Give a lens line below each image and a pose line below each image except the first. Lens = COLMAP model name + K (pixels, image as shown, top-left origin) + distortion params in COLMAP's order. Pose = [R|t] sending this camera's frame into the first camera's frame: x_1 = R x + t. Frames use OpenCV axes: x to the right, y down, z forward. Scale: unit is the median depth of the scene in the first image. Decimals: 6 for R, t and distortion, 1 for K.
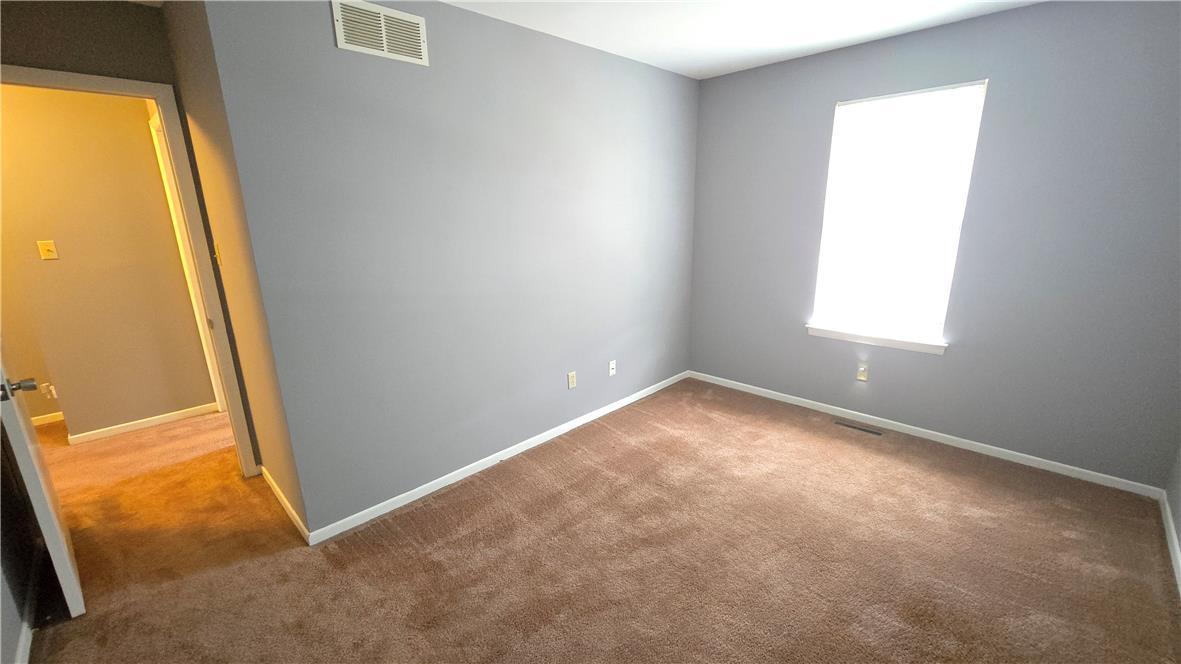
lens RADIAL K [[486.6, 0, 592.2], [0, 486.6, 339.6], [0, 0, 1]] dist [-0.002484, 0.001185]
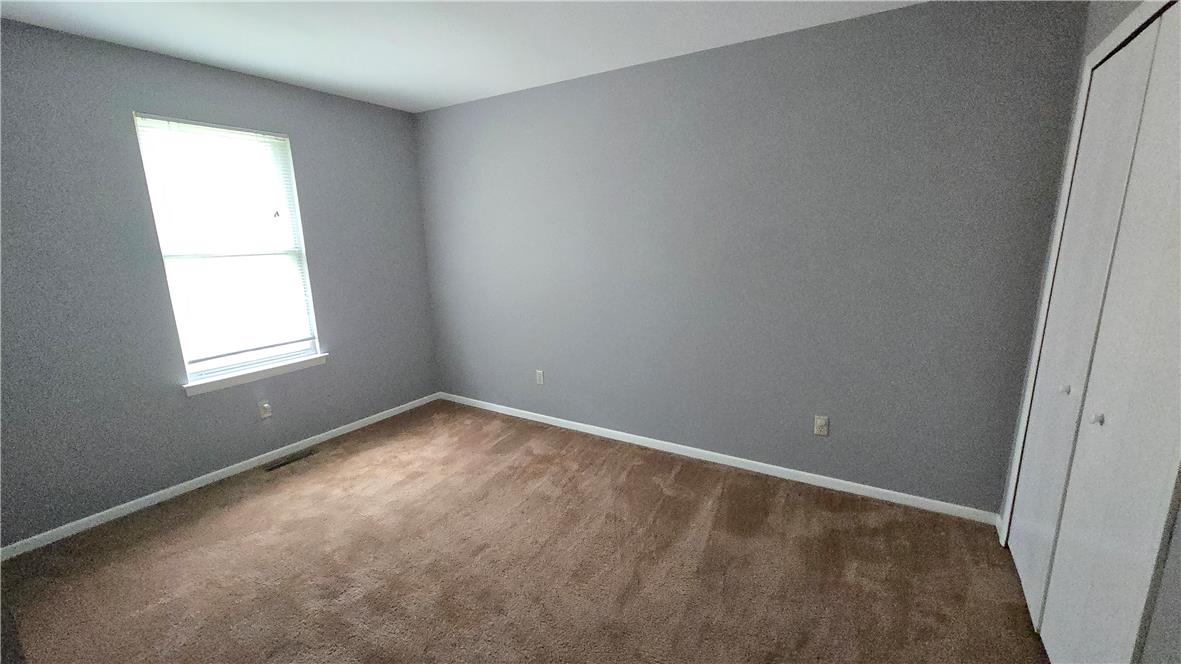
lens RADIAL K [[486.6, 0, 592.2], [0, 486.6, 339.6], [0, 0, 1]] dist [-0.002484, 0.001185]
pose [[-0.218817, -0.182452, 0.958556, -0.586920], [0.276186, 0.930610, 0.240180, -0.138379], [-0.935864, 0.317295, -0.153242, 0.607193]]
